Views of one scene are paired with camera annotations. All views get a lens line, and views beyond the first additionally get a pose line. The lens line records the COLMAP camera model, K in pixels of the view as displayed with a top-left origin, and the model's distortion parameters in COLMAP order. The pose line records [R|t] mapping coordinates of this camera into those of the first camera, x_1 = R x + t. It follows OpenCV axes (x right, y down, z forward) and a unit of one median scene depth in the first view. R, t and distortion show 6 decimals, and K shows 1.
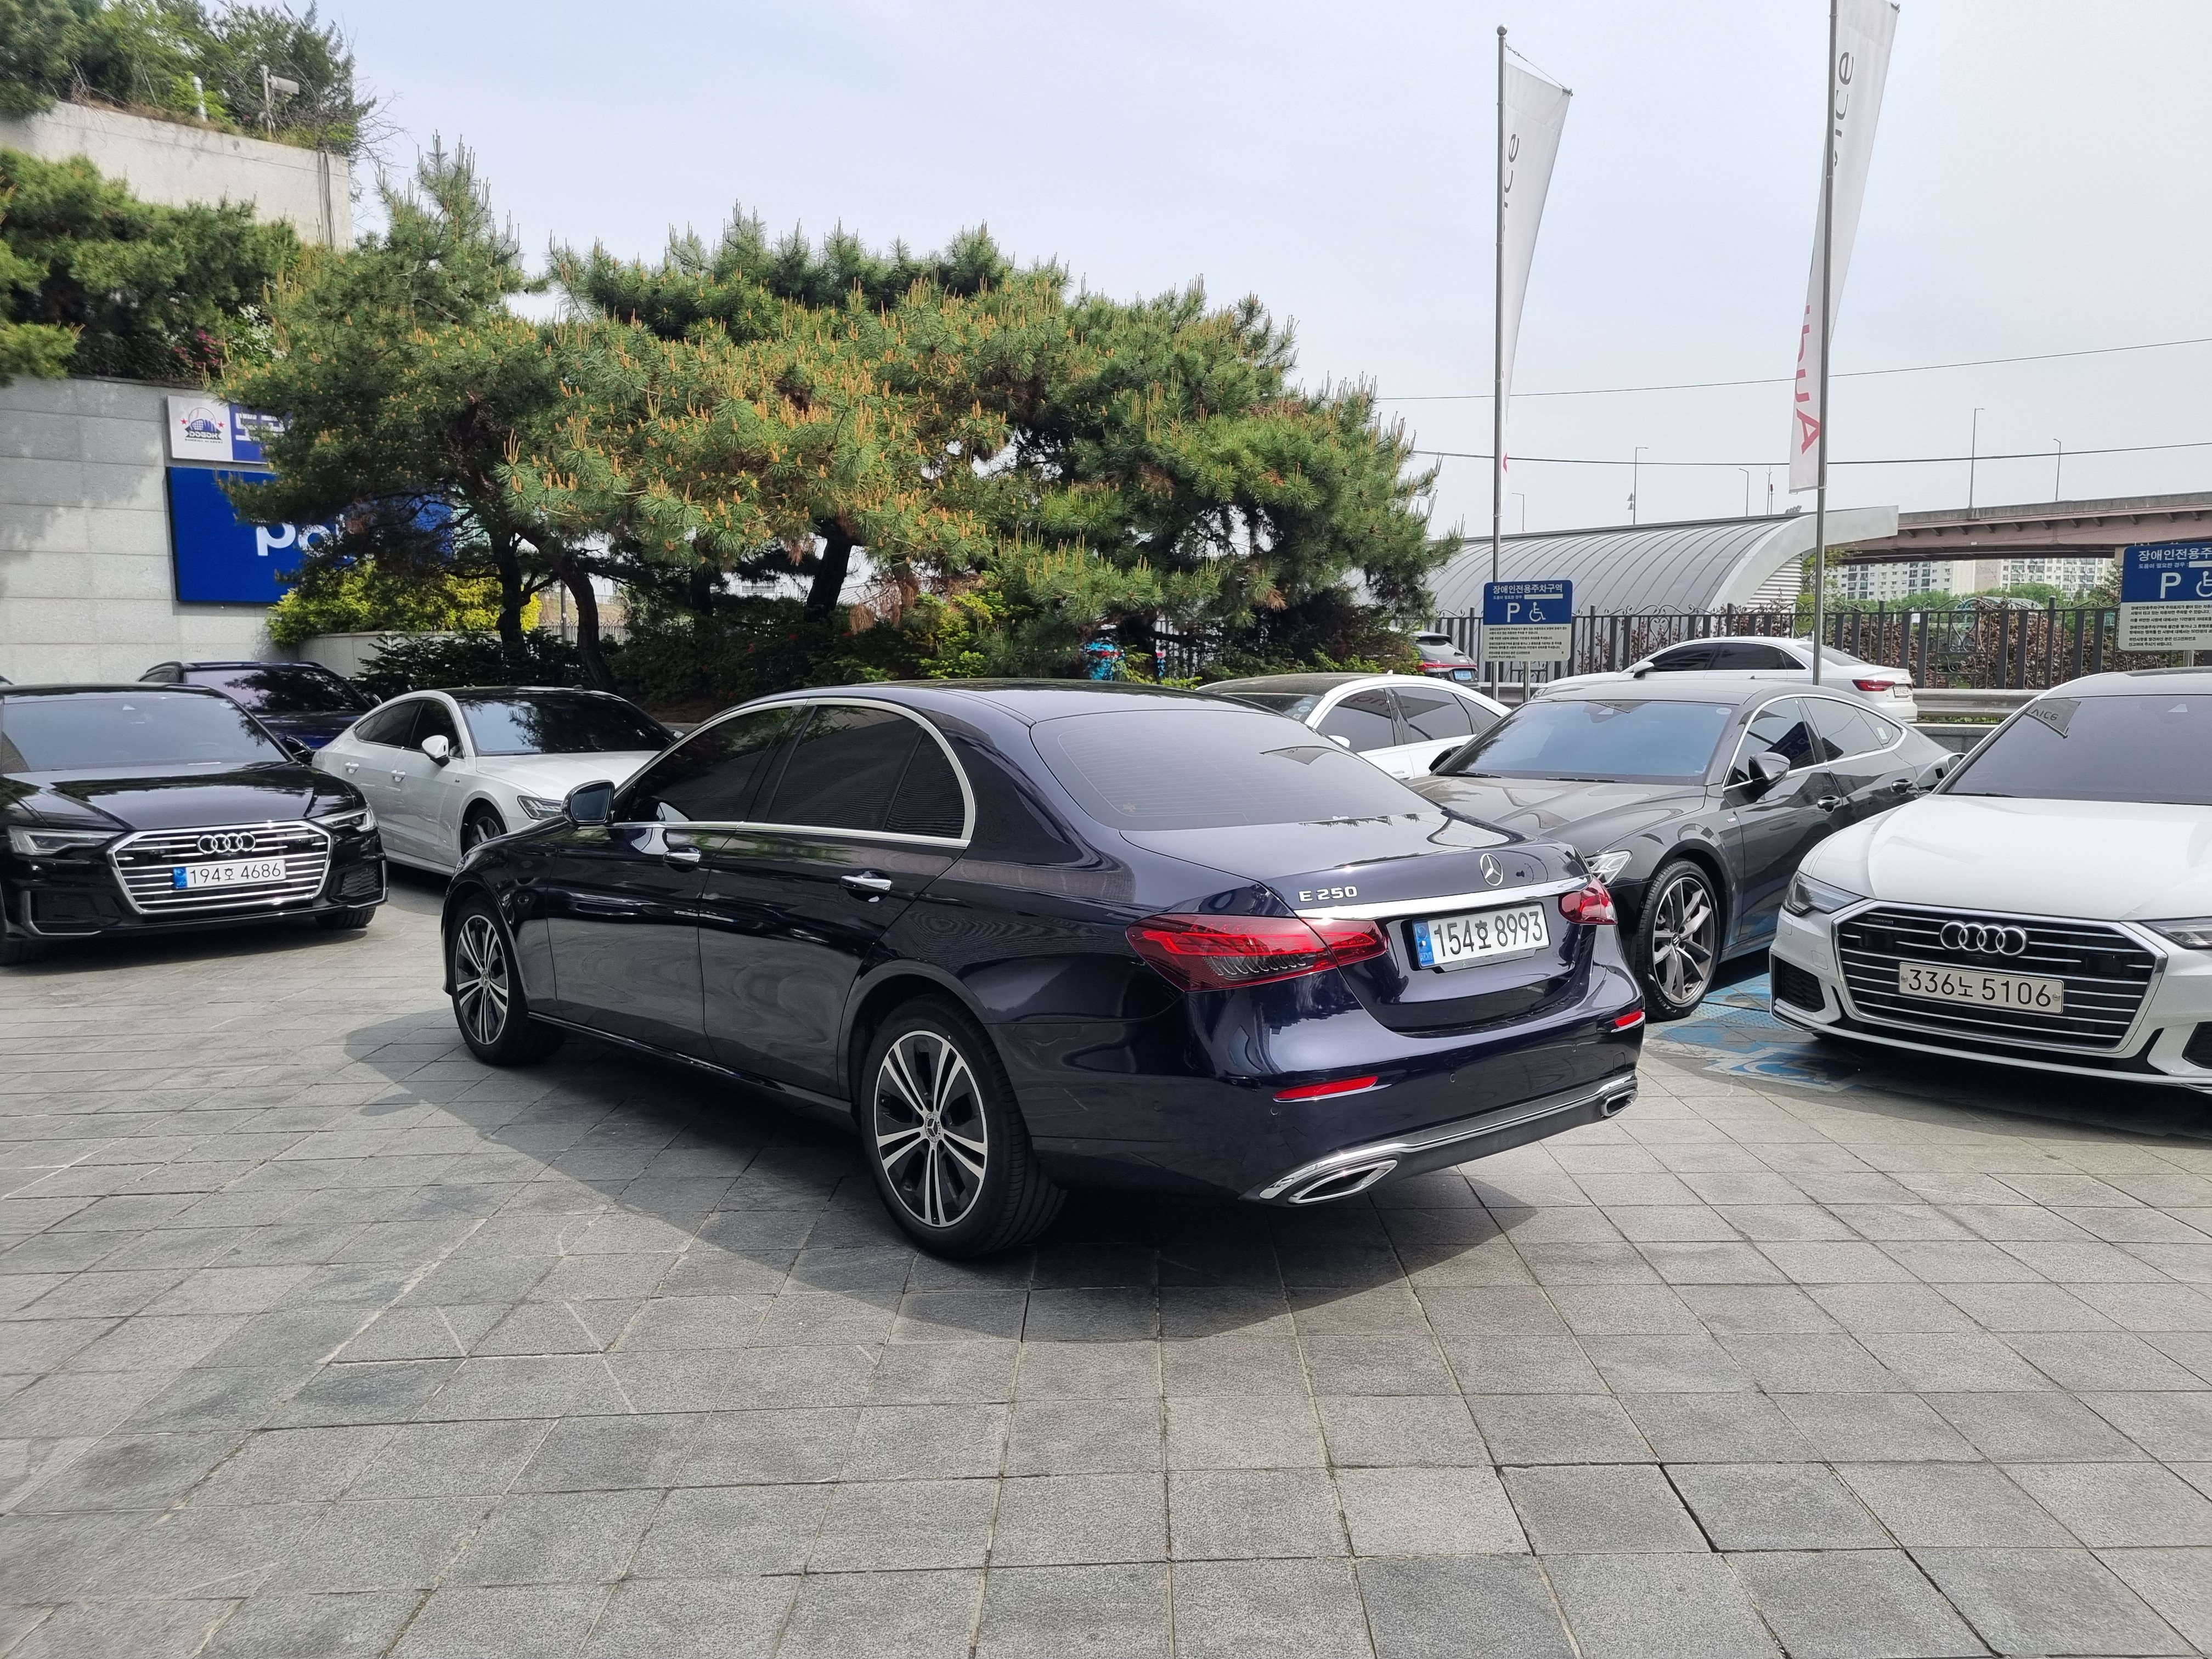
lens RADIAL K [[1655.8, 0, 1106.0], [0, 1655.8, 829.5], [0, 0, 1]] dist [0.051031, -0.042804]
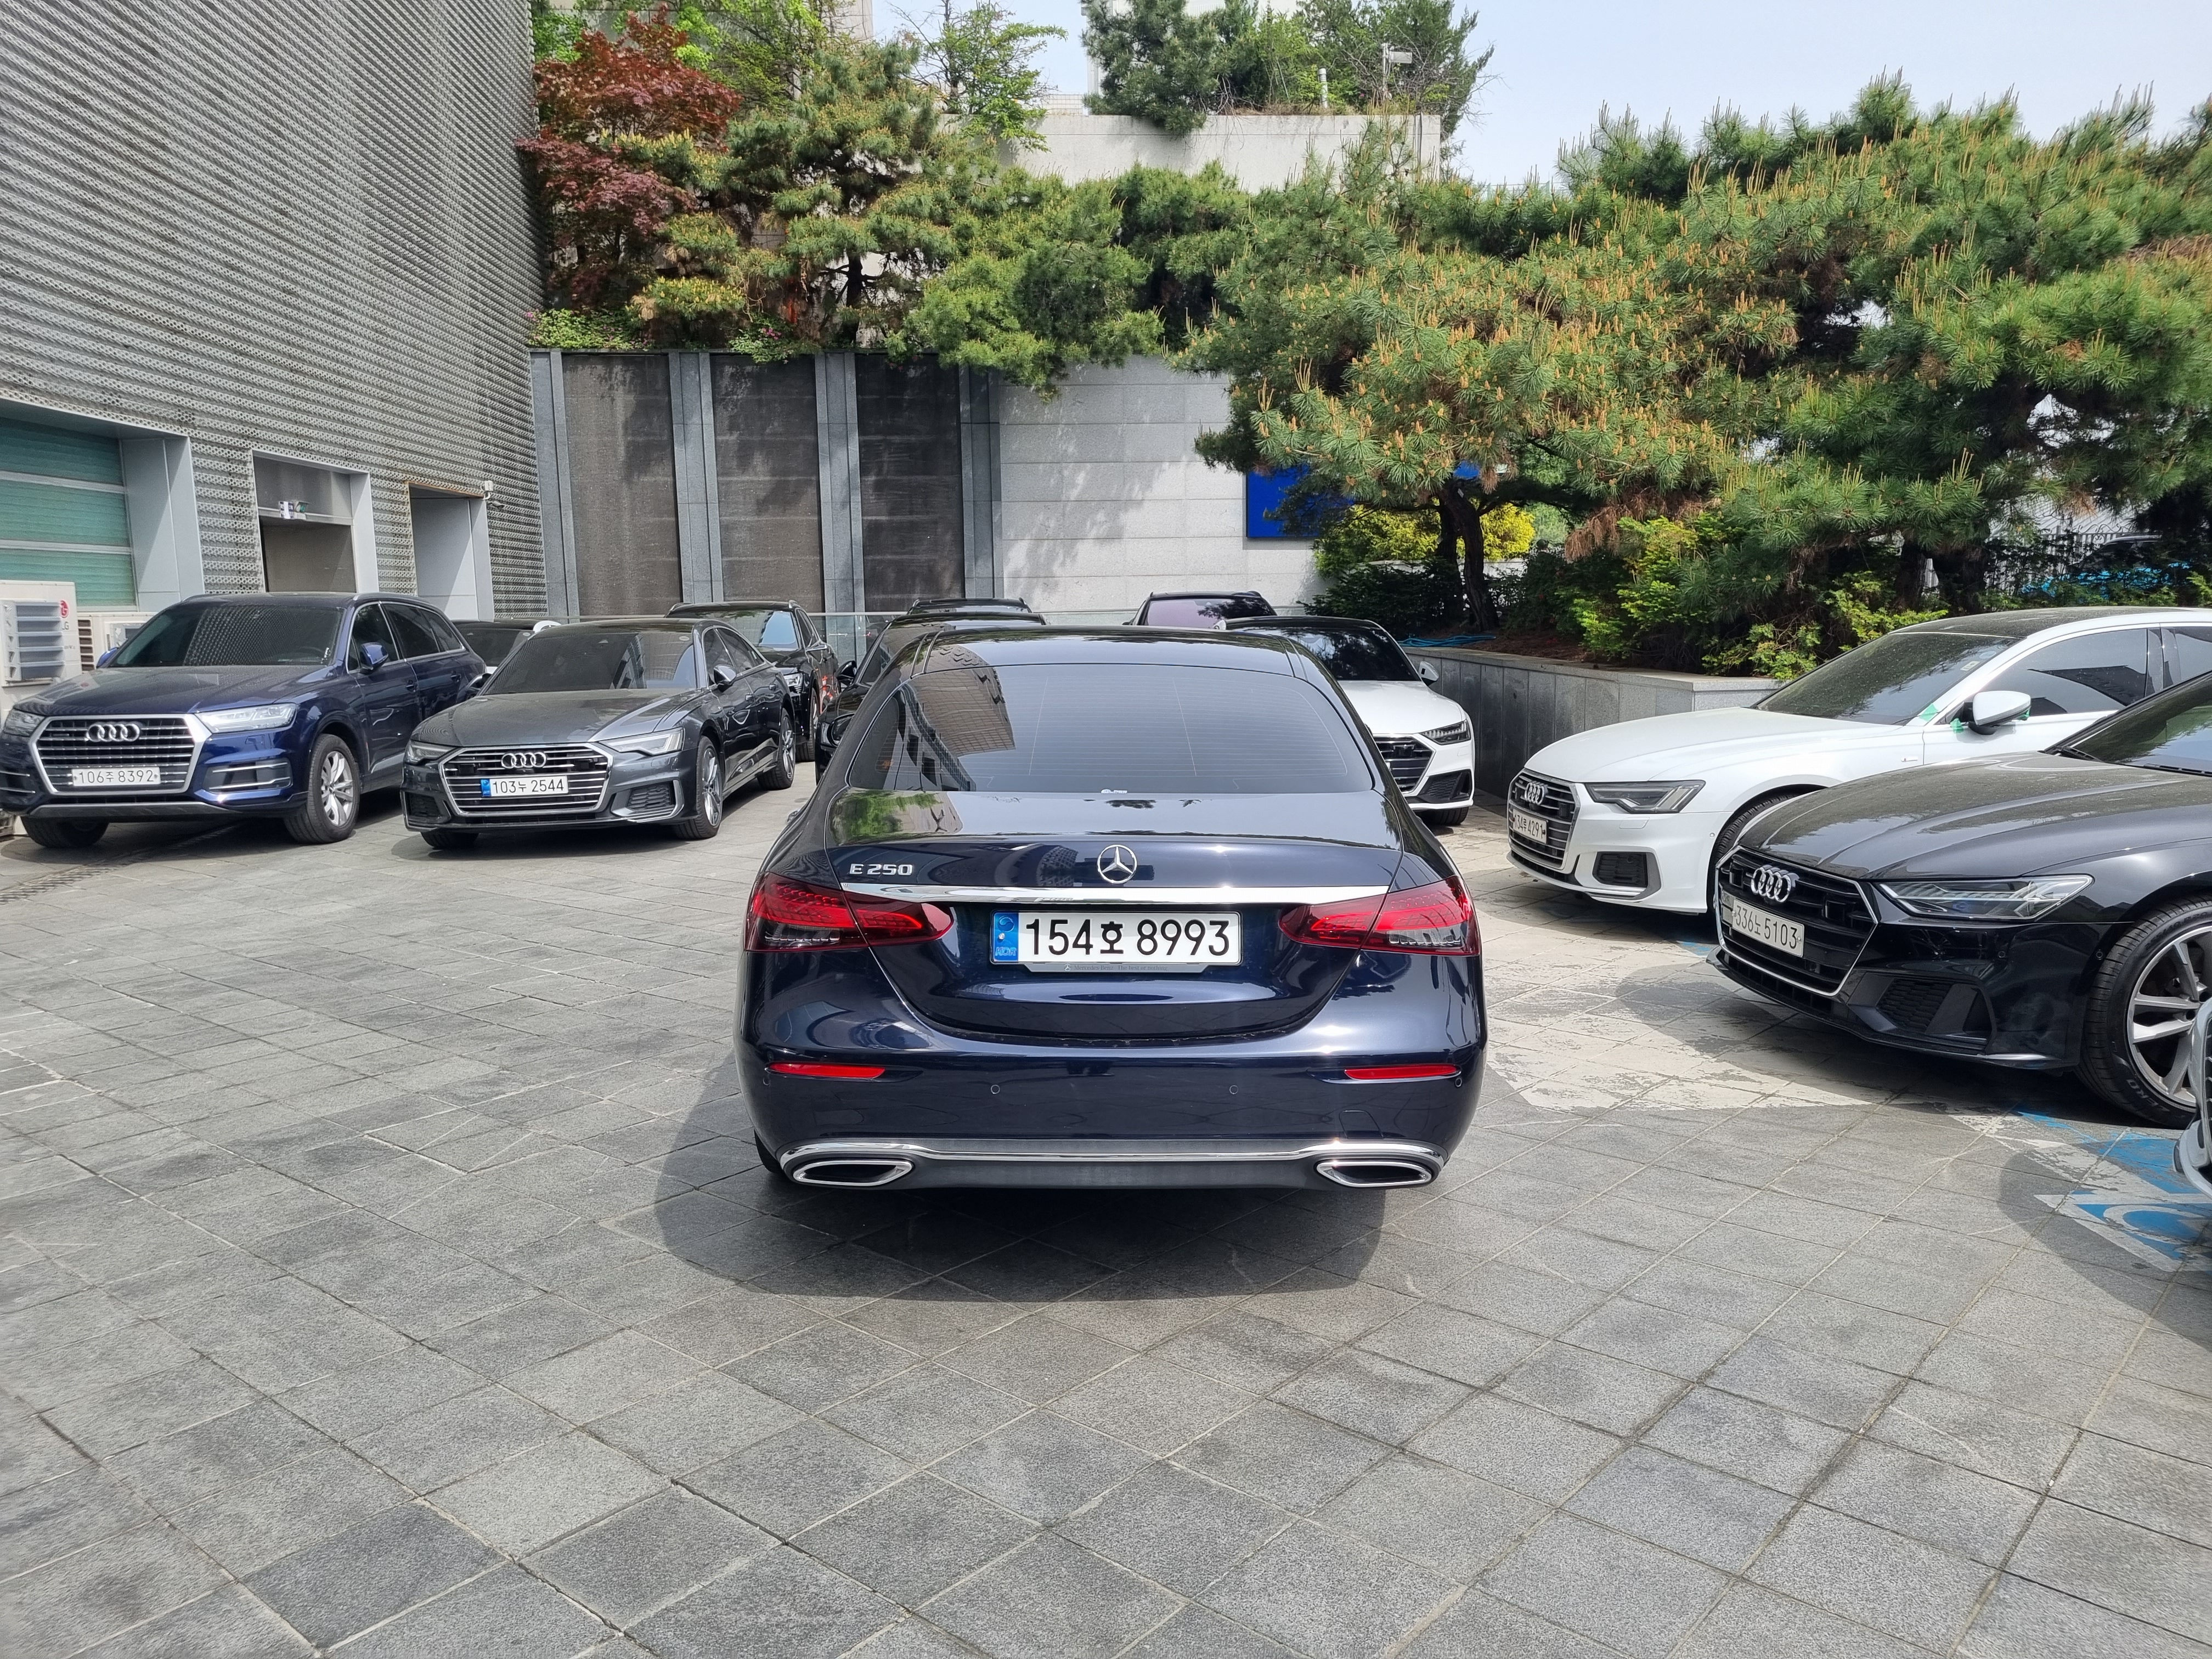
lens RADIAL K [[1637.4, 0, 1116.2], [0, 1637.4, 822.8], [0, 0, 1]] dist [0.054945, -0.050087]
pose [[0.761257, 0.090164, -0.642152, 0.715836], [-0.060842, 0.995849, 0.067699, -0.050220], [0.645590, -0.012467, 0.763582, 0.324790]]
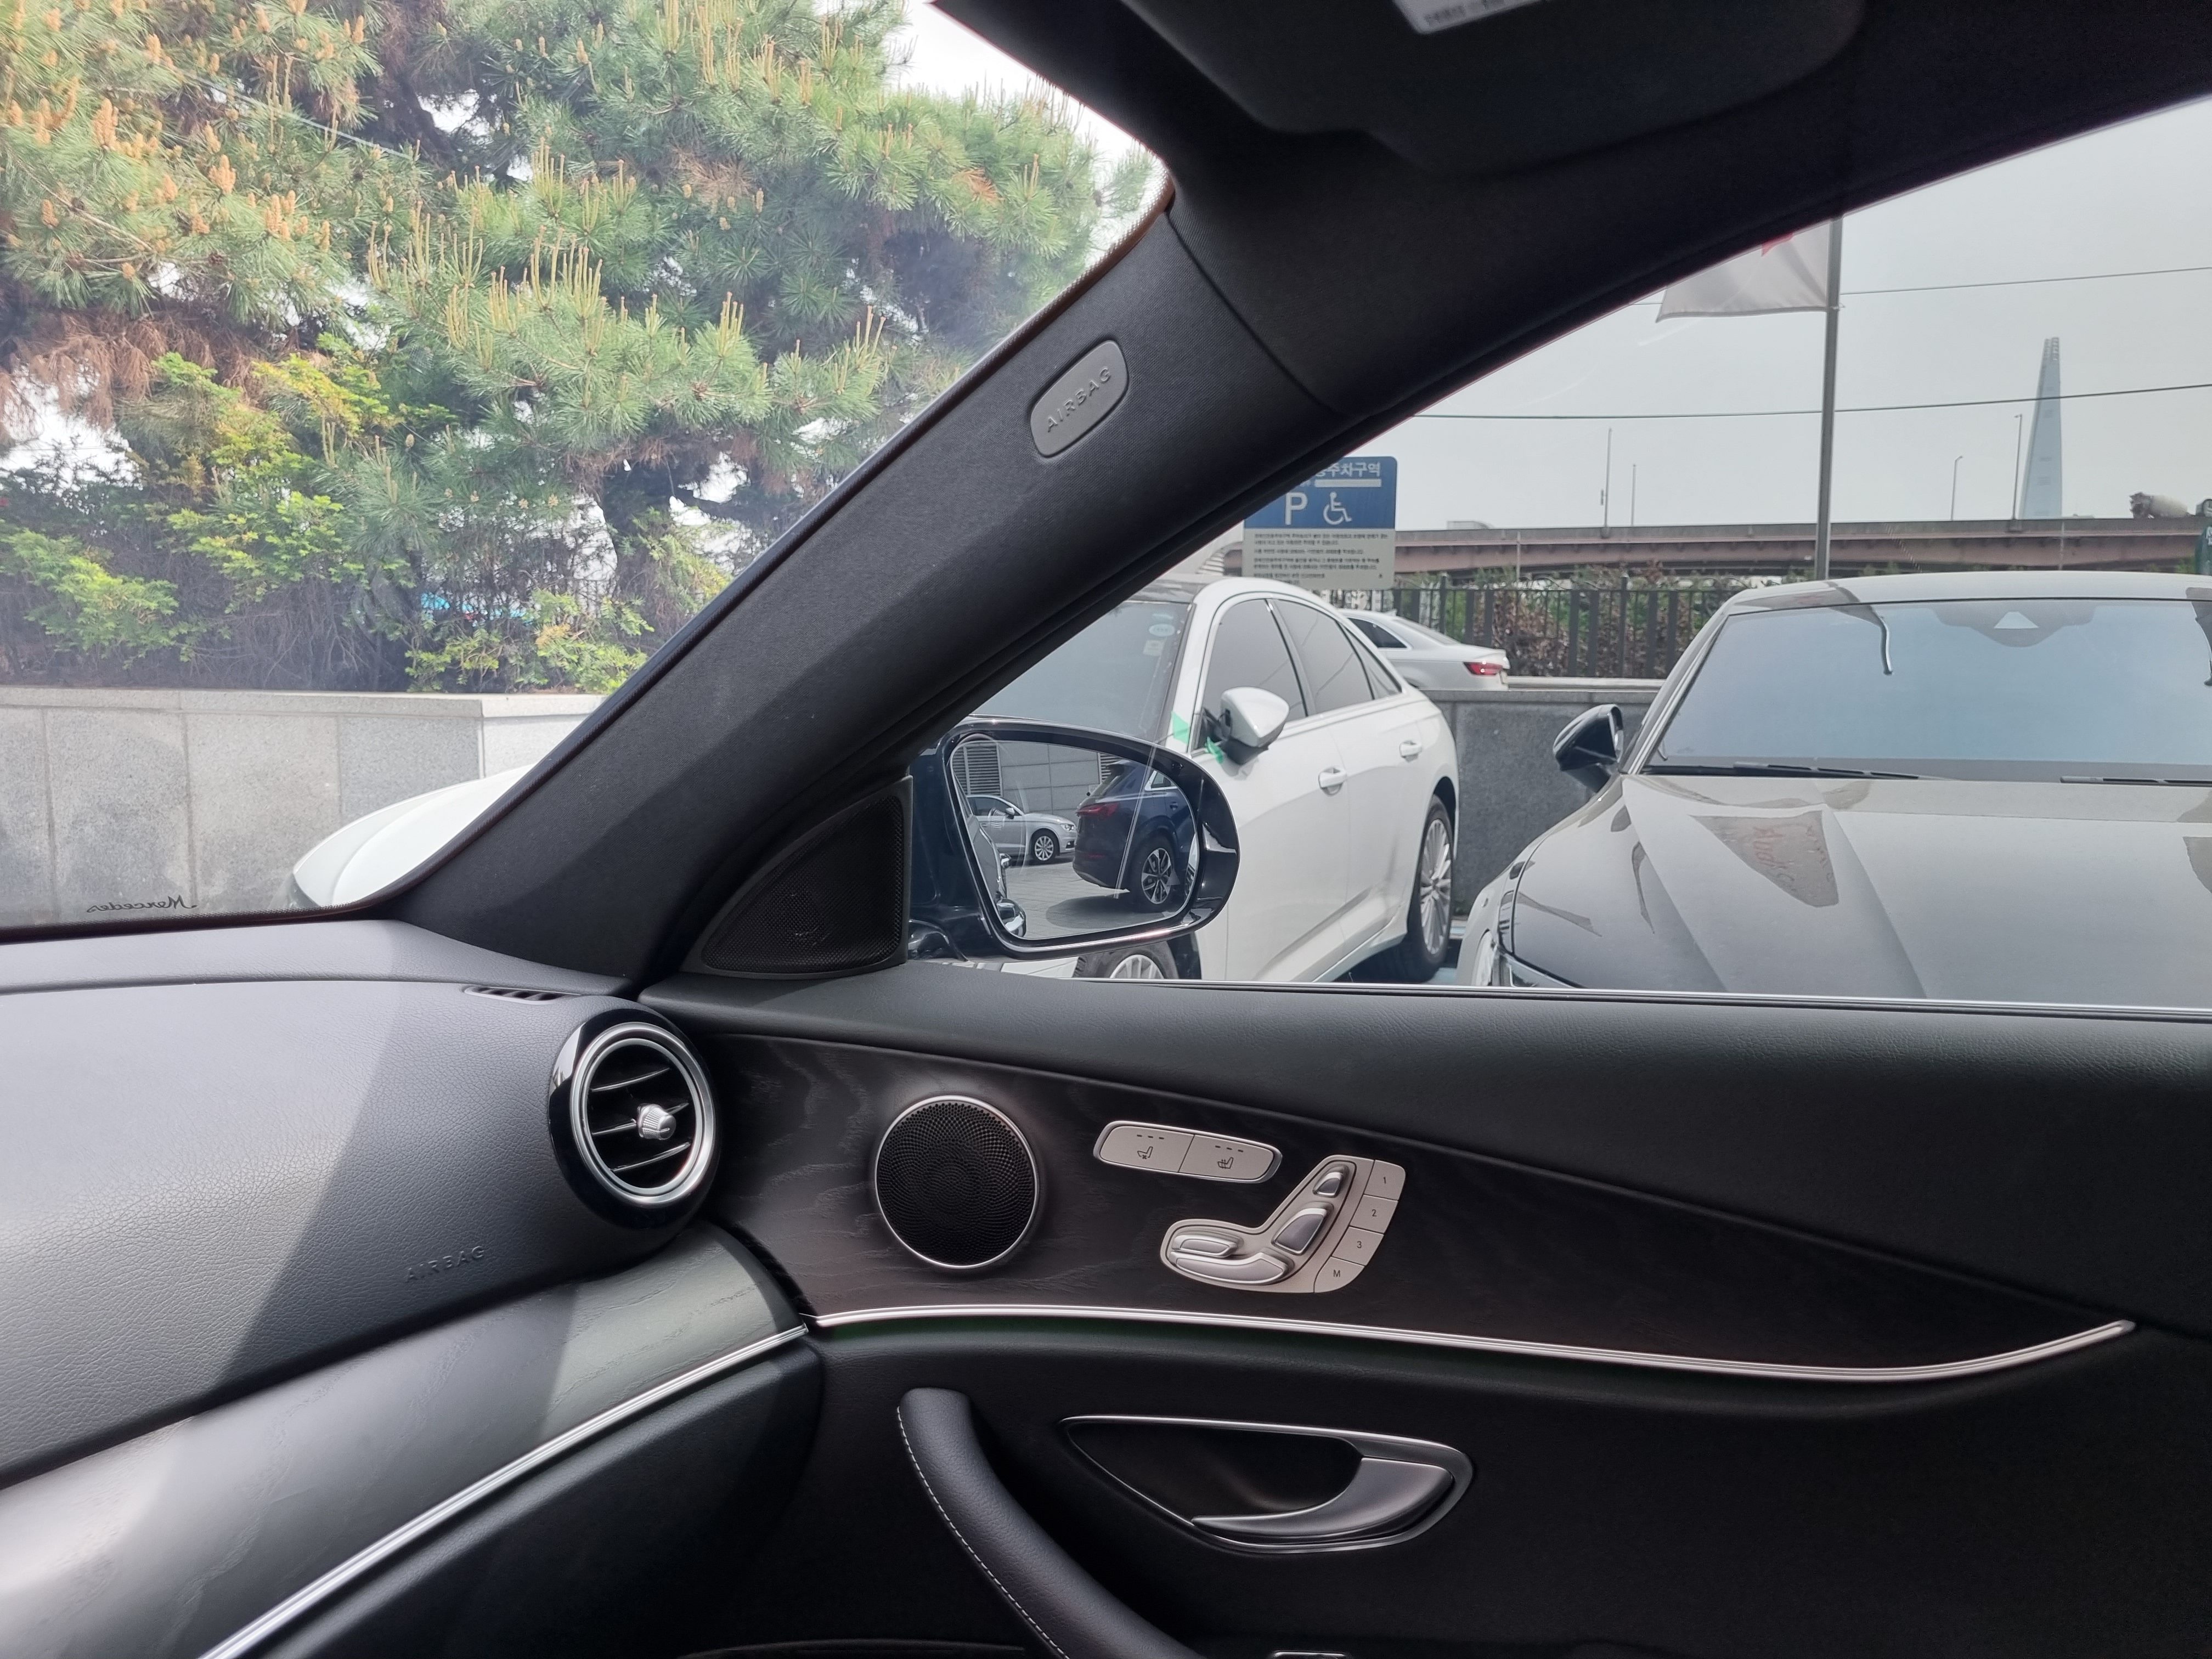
lens RADIAL K [[1637.4, 0, 1116.2], [0, 1637.4, 822.8], [0, 0, 1]] dist [0.054945, -0.050087]
pose [[0.918977, -0.020824, 0.393761, -0.155138], [0.024154, 0.999702, -0.003503, -0.045000], [-0.393571, 0.012730, 0.919206, 1.377019]]
